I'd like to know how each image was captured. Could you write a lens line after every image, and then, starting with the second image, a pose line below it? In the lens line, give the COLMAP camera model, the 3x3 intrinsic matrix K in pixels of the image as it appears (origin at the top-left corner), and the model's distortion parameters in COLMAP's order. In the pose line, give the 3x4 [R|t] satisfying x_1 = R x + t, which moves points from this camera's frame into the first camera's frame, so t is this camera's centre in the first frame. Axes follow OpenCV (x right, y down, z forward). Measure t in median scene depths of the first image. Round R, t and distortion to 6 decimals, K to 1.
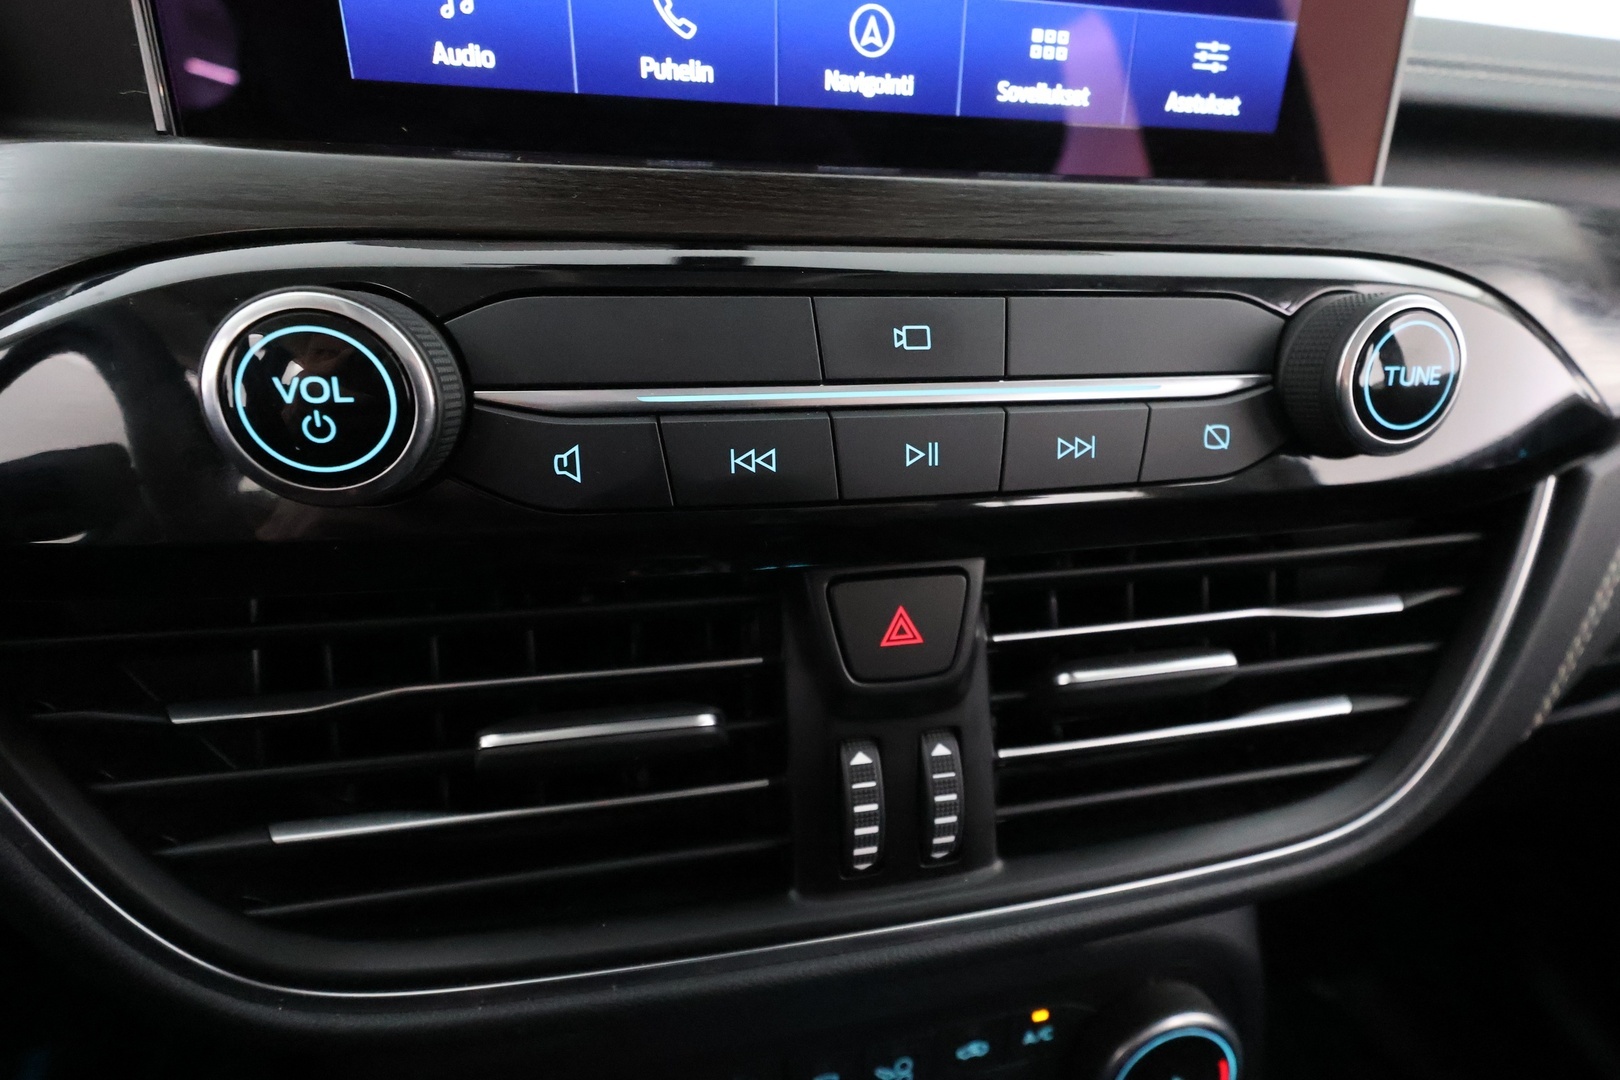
lens RADIAL K [[760.3, 0, 810.0], [0, 760.3, 540.0], [0, 0, 1]] dist [0.001398, -0.000264]
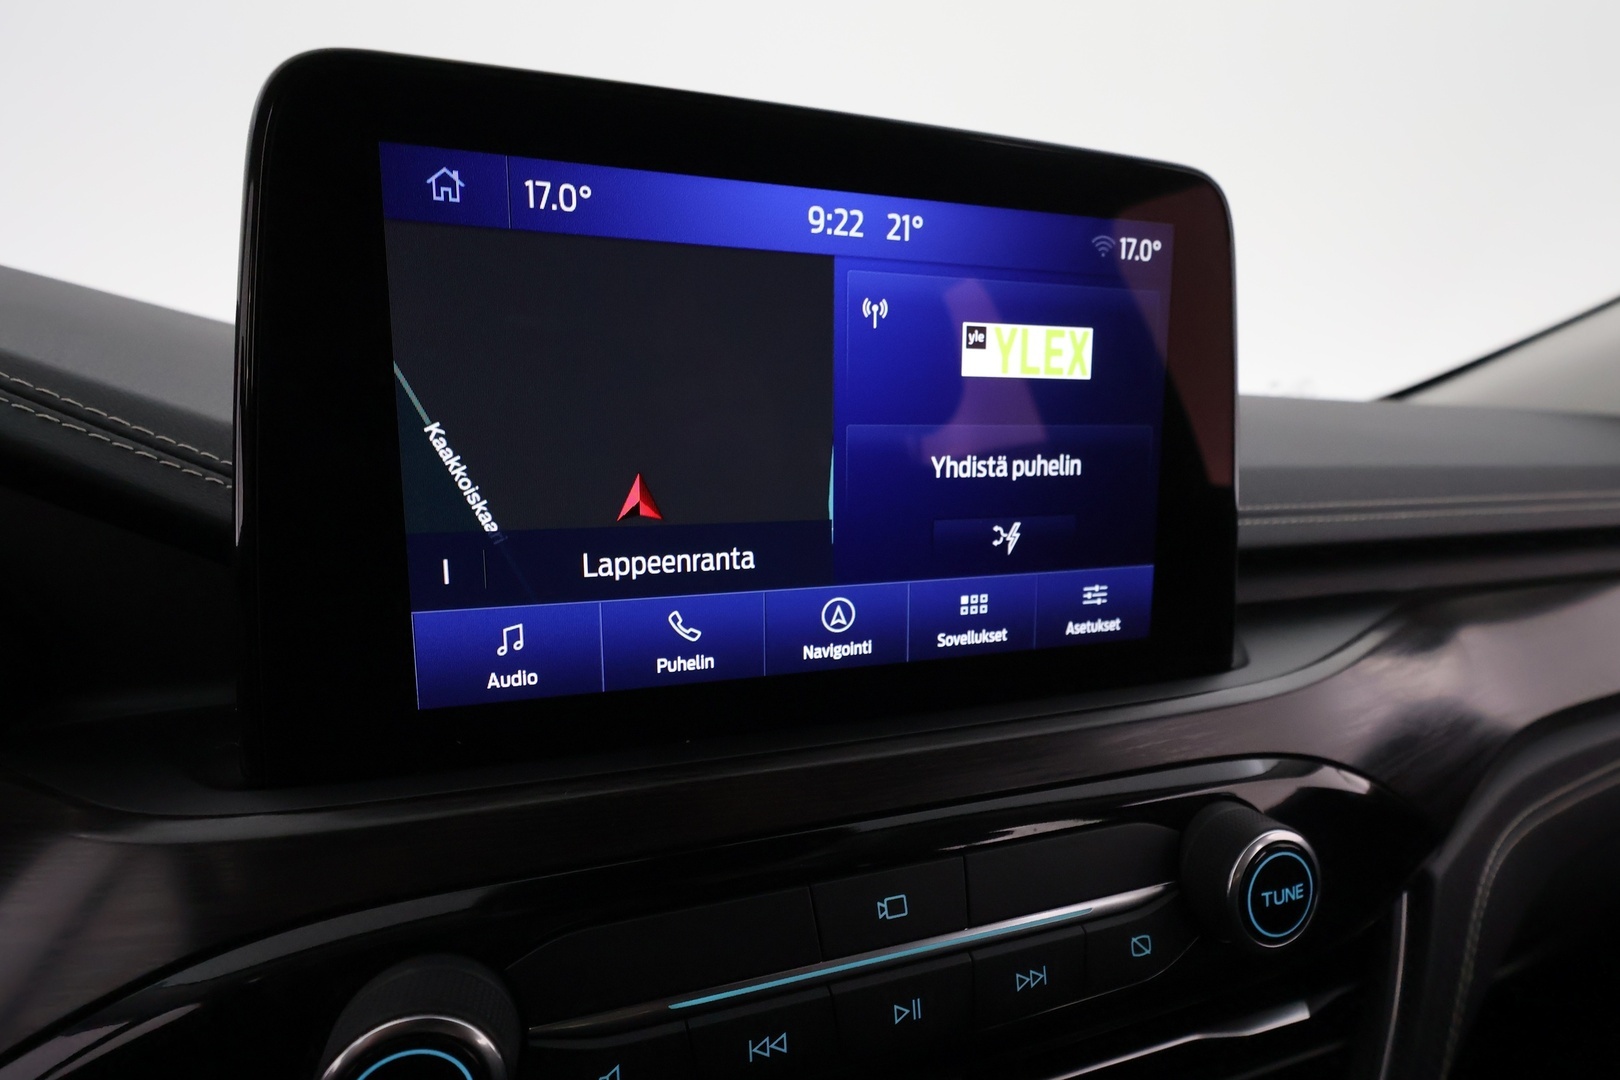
lens RADIAL K [[760.3, 0, 810.0], [0, 760.3, 540.0], [0, 0, 1]] dist [0.001398, -0.000264]
pose [[0.994347, -0.031122, 0.101515, -0.093596], [0.050686, 0.979240, -0.196263, -0.565599], [-0.093300, 0.200299, 0.975282, -0.265287]]
